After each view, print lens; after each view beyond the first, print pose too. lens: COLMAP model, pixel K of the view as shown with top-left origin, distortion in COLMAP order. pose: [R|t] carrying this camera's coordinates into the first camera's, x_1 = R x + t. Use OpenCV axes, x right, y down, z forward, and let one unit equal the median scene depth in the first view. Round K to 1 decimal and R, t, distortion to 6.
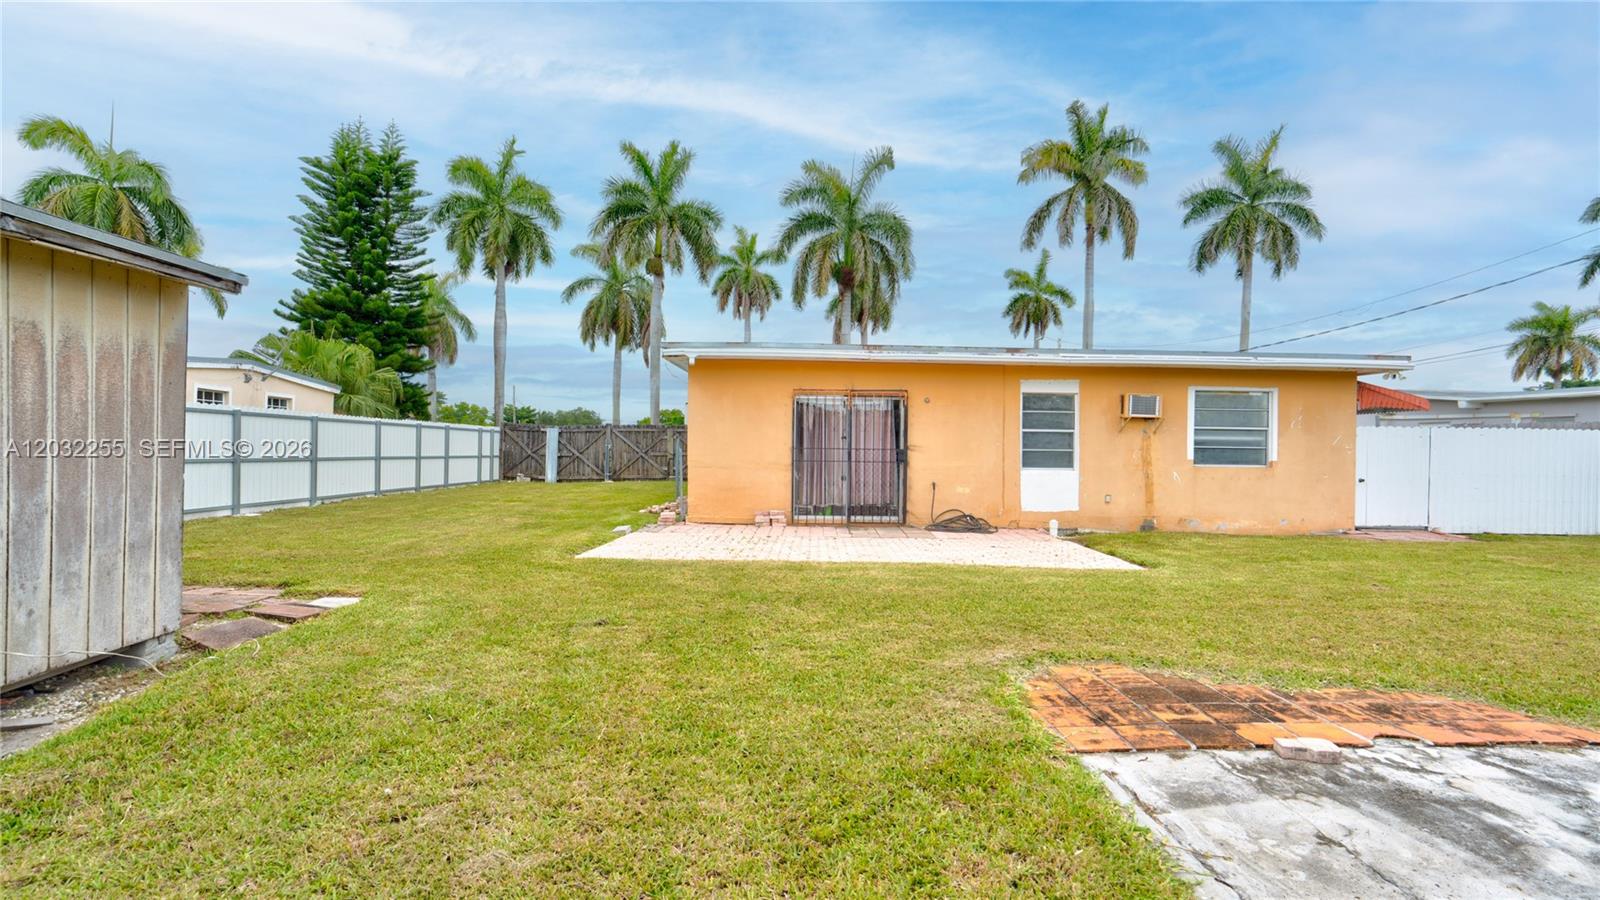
lens RADIAL K [[731.1, 0, 813.3], [0, 731.1, 447.5], [0, 0, 1]] dist [0.003719, 0.000597]
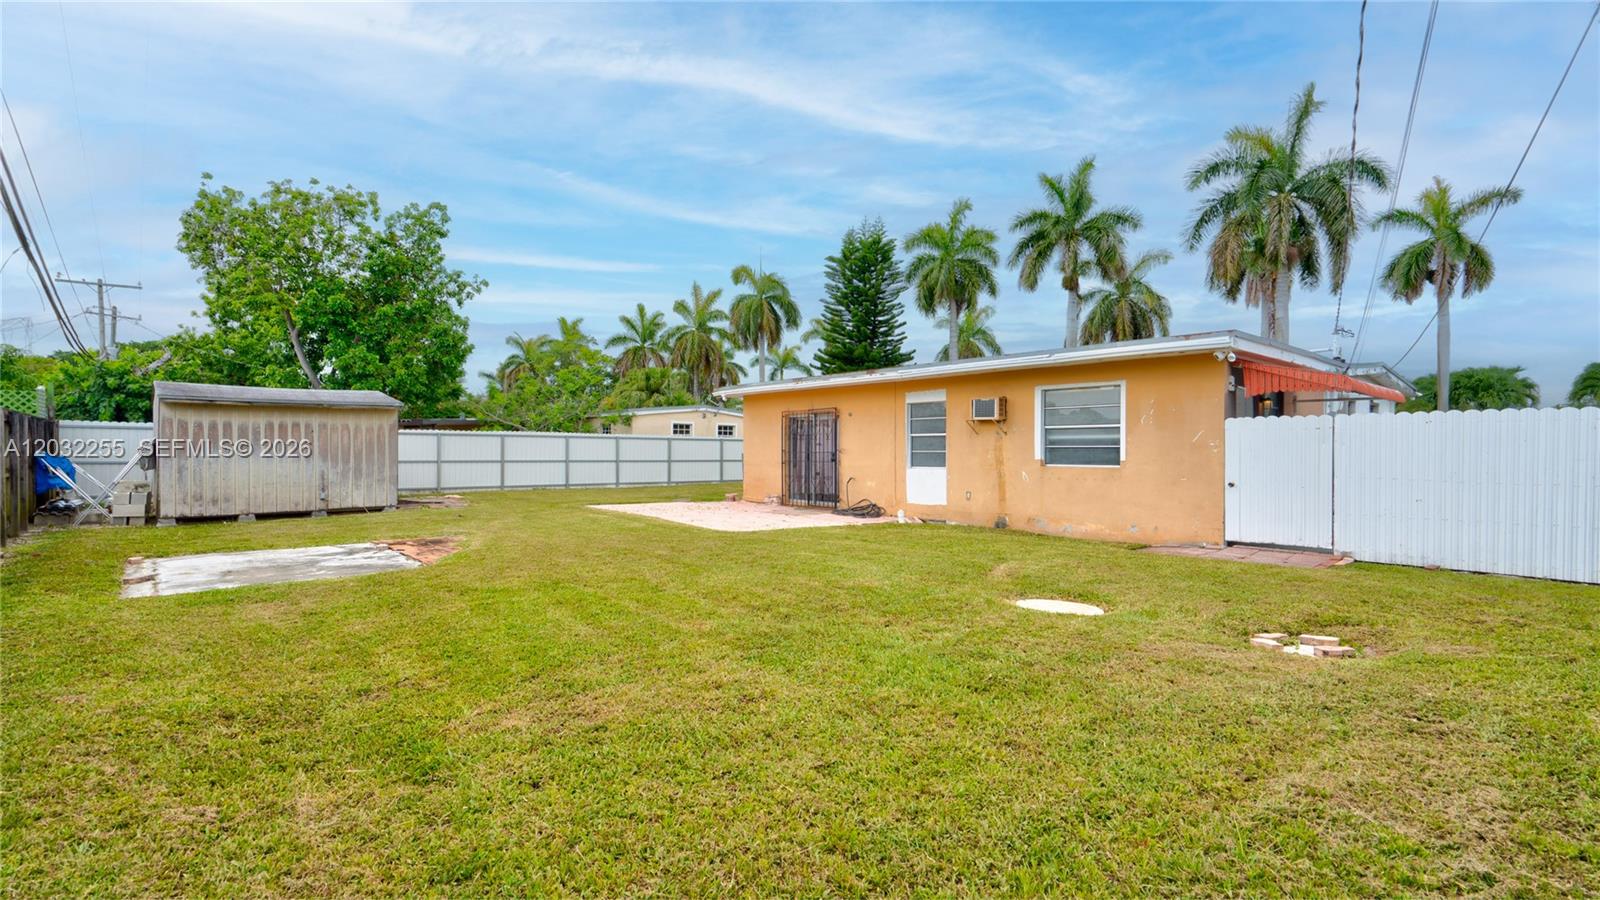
lens RADIAL K [[731.5, 0, 800.0], [0, 731.5, 450.0], [0, 0, 1]] dist [-0.000165, 0.000192]
pose [[0.622521, -0.012640, -0.782501, 0.412730], [0.006789, 0.999919, -0.010752, 0.004594], [0.782574, 0.001381, 0.622557, 0.045520]]
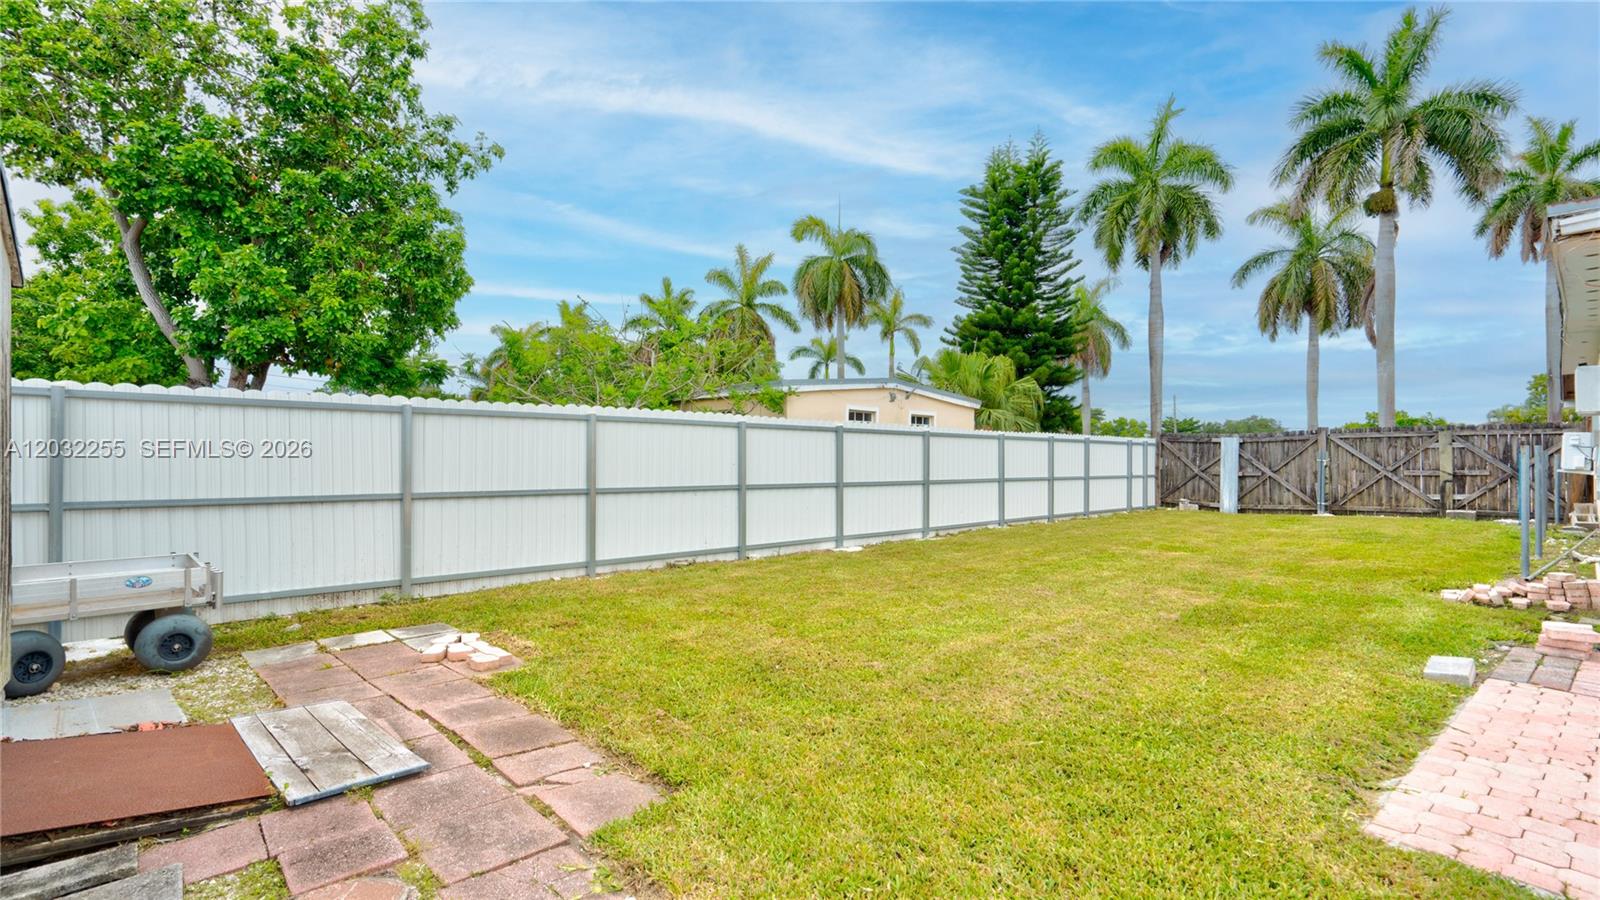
lens RADIAL K [[724.0, 0, 800.0], [0, 724.0, 450.0], [0, 0, 1]] dist [0.002905, 0.000688]
pose [[0.647097, -0.022534, -0.762075, -0.060500], [0.009594, 0.999725, -0.021415, -0.001909], [0.762347, 0.006547, 0.647135, 0.150106]]
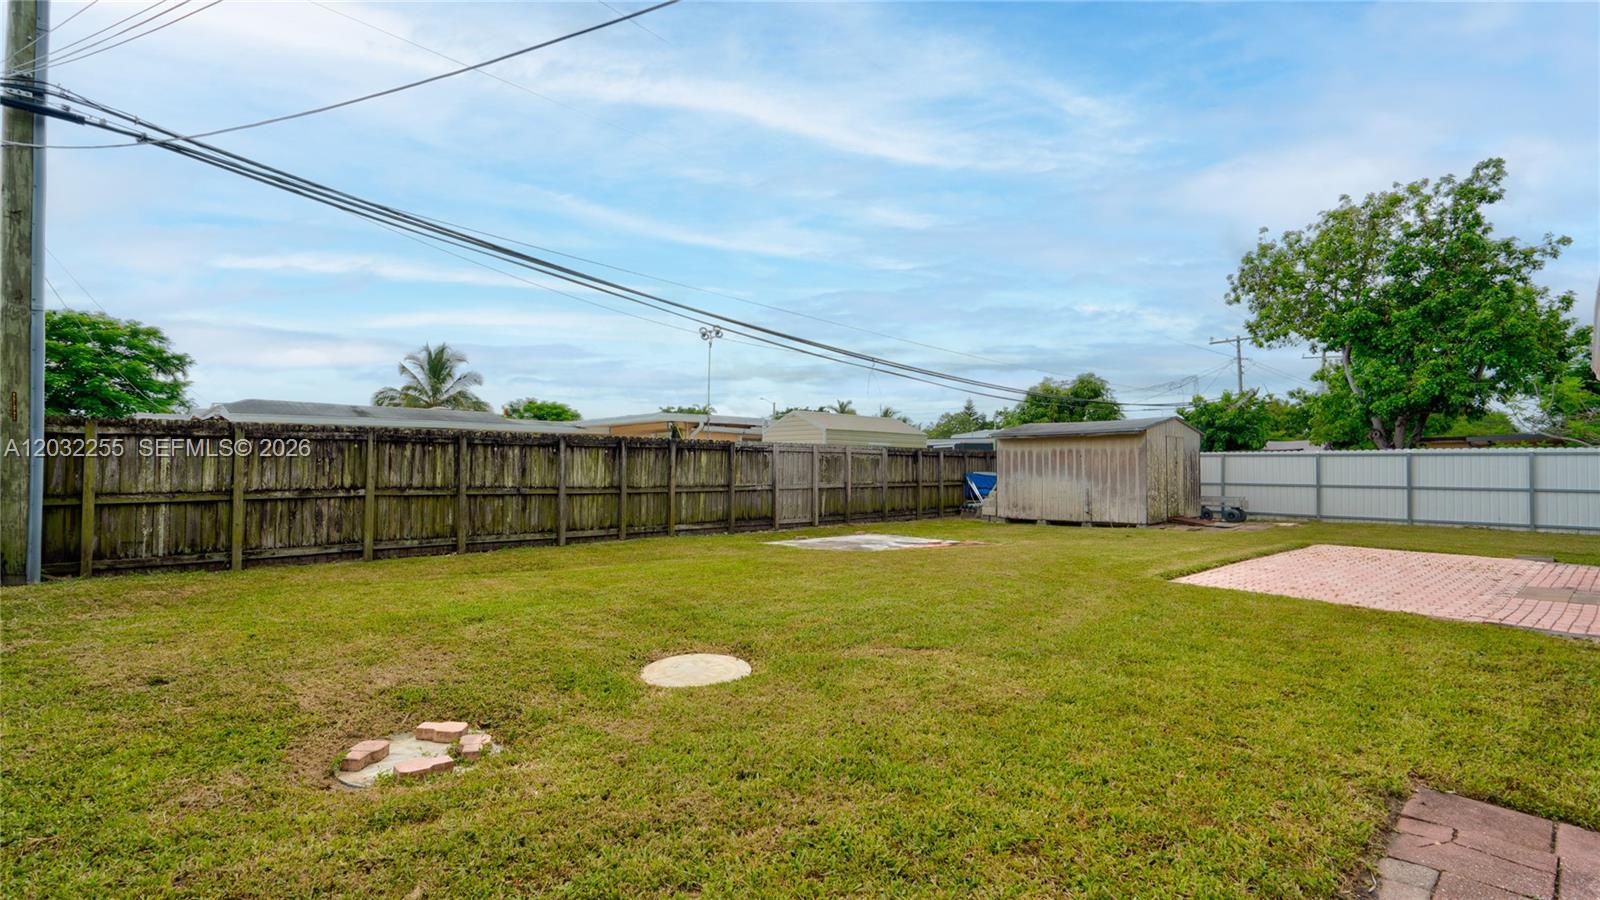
lens RADIAL K [[724.0, 0, 800.0], [0, 724.0, 450.0], [0, 0, 1]] dist [0.002905, 0.000688]
pose [[-0.751438, -0.037914, -0.658713, 0.387498], [-0.015891, 0.999098, -0.039378, 0.006305], [0.659612, -0.019123, -0.751363, 0.351609]]
